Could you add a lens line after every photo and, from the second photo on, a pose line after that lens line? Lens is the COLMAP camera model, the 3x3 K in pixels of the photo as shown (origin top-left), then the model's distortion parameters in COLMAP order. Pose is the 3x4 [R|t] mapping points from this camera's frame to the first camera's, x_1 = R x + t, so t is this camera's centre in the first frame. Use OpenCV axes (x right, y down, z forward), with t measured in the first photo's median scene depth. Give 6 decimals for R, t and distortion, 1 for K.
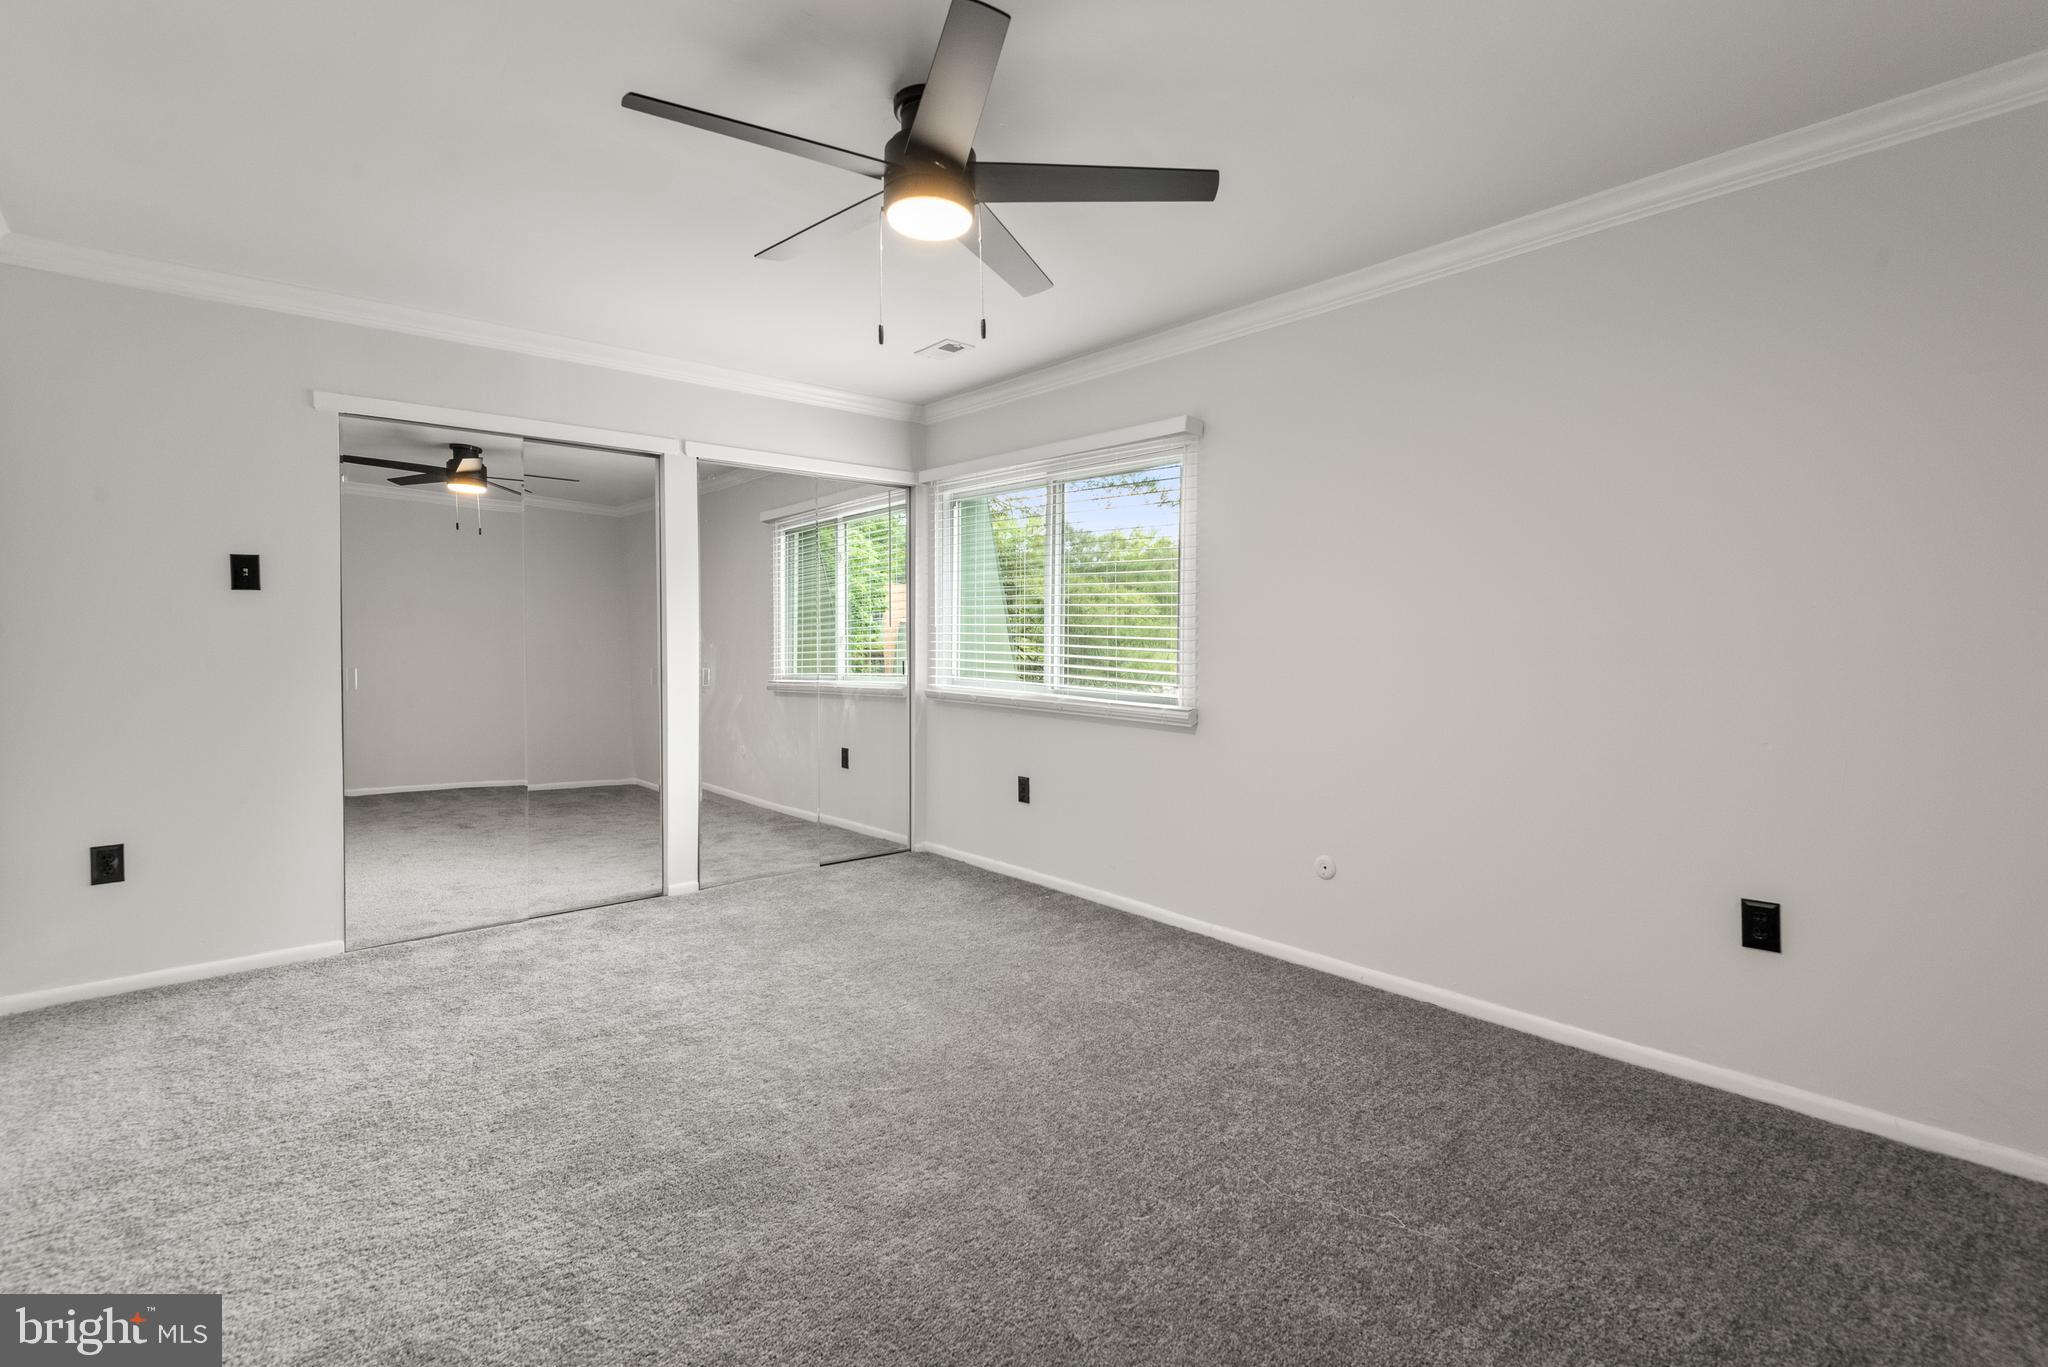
lens RADIAL K [[946.8, 0, 1033.3], [0, 946.8, 678.4], [0, 0, 1]] dist [0.001725, -0.000875]
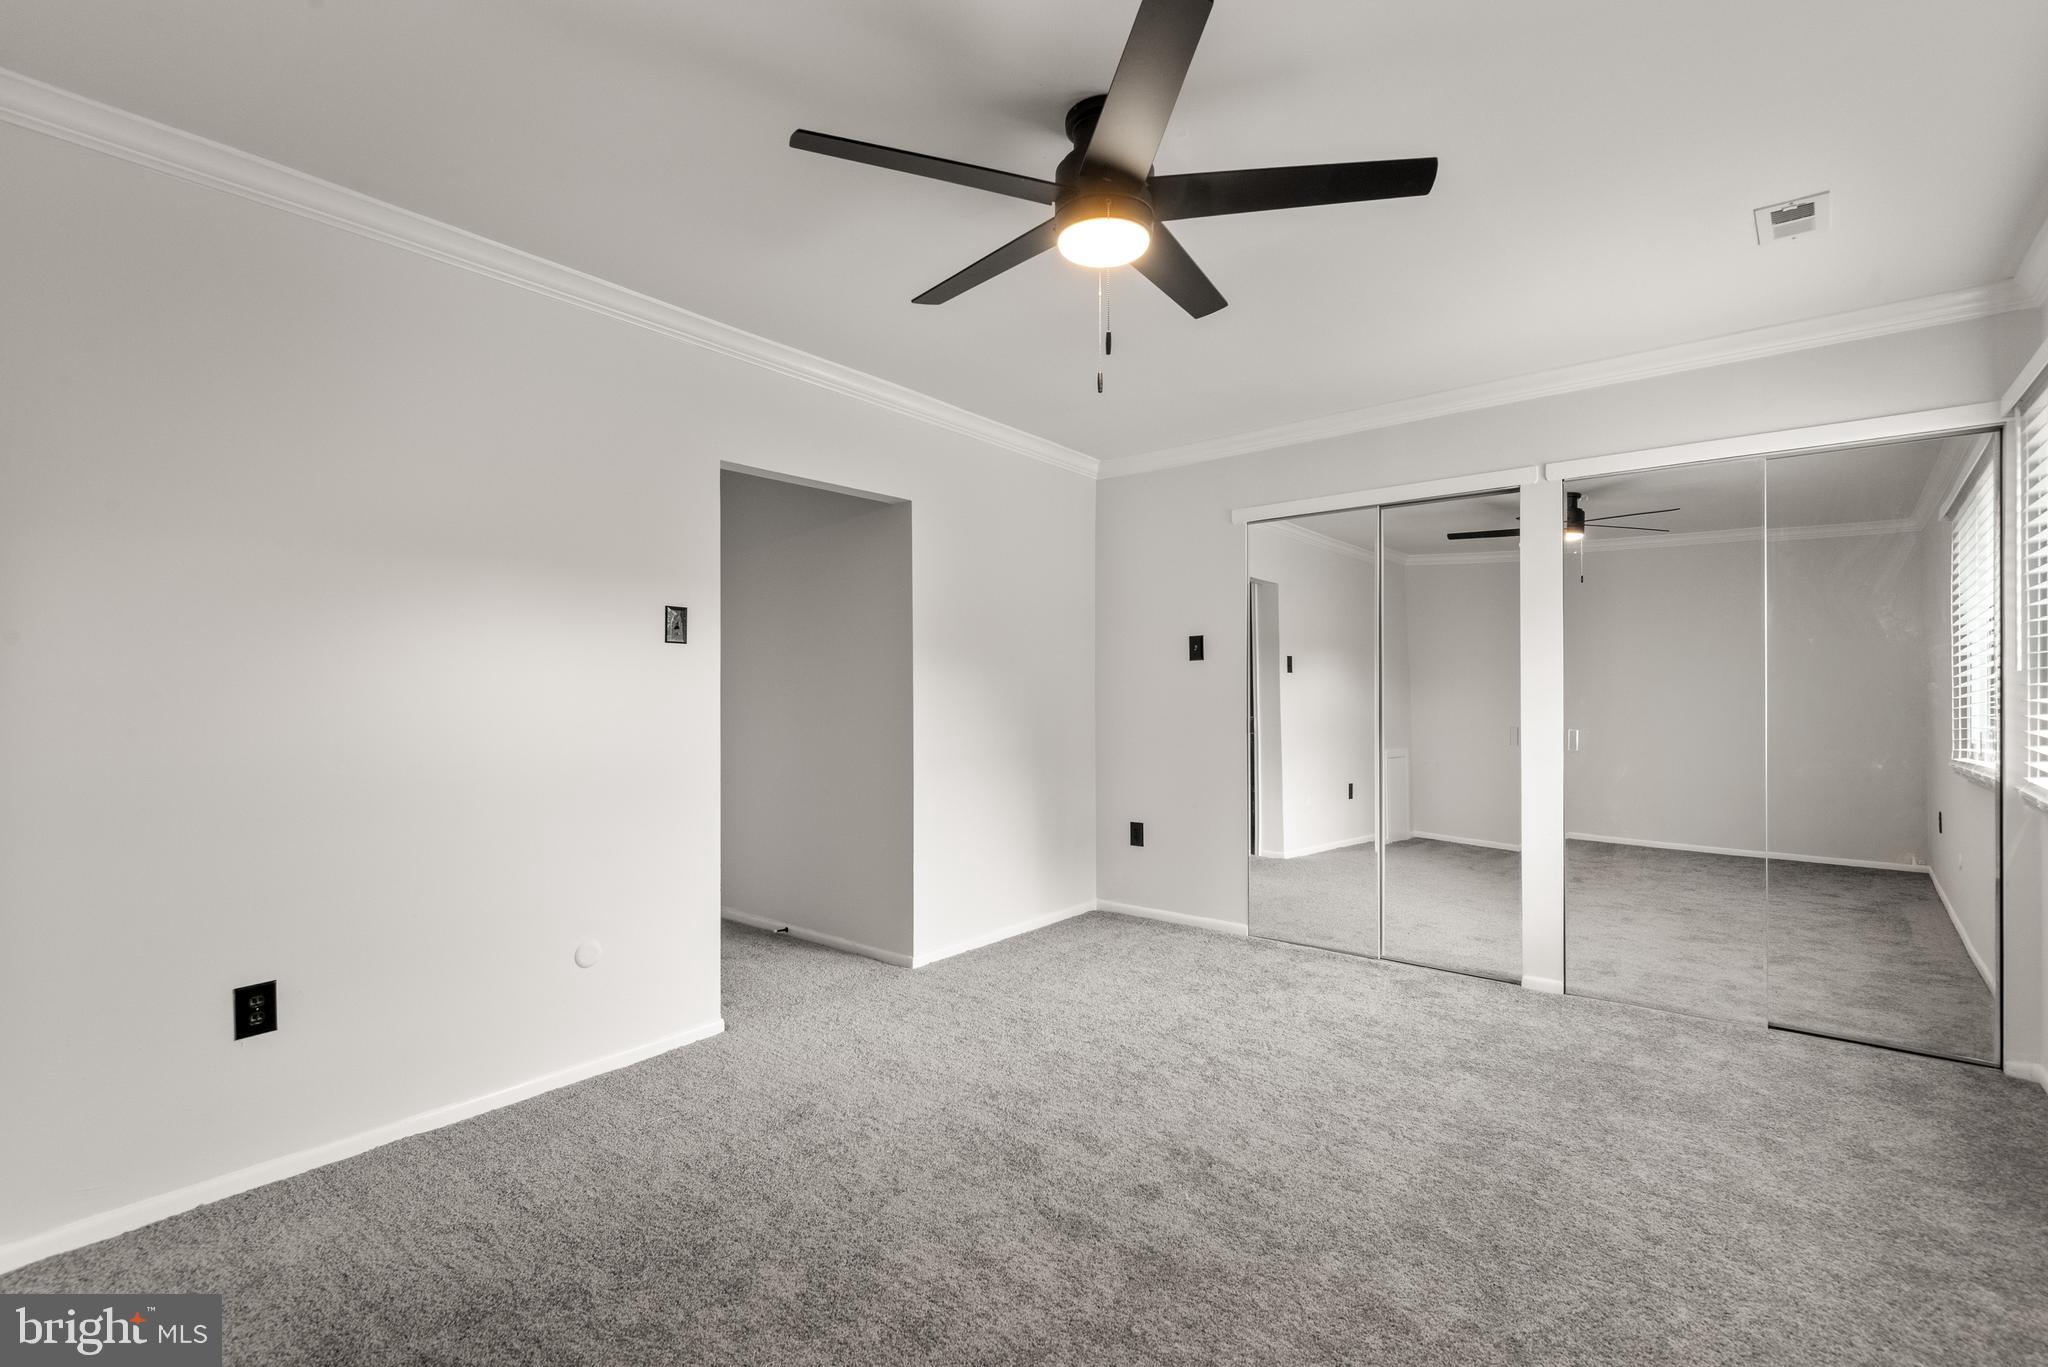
lens RADIAL K [[931.6, 0, 1024.0], [0, 931.6, 683.5], [0, 0, 1]] dist [0.002370, 0.000105]
pose [[0.137554, -0.013400, -0.990404, 0.524321], [-0.036406, 0.999164, -0.018575, -0.021524], [0.989825, 0.038612, 0.136951, 0.534280]]
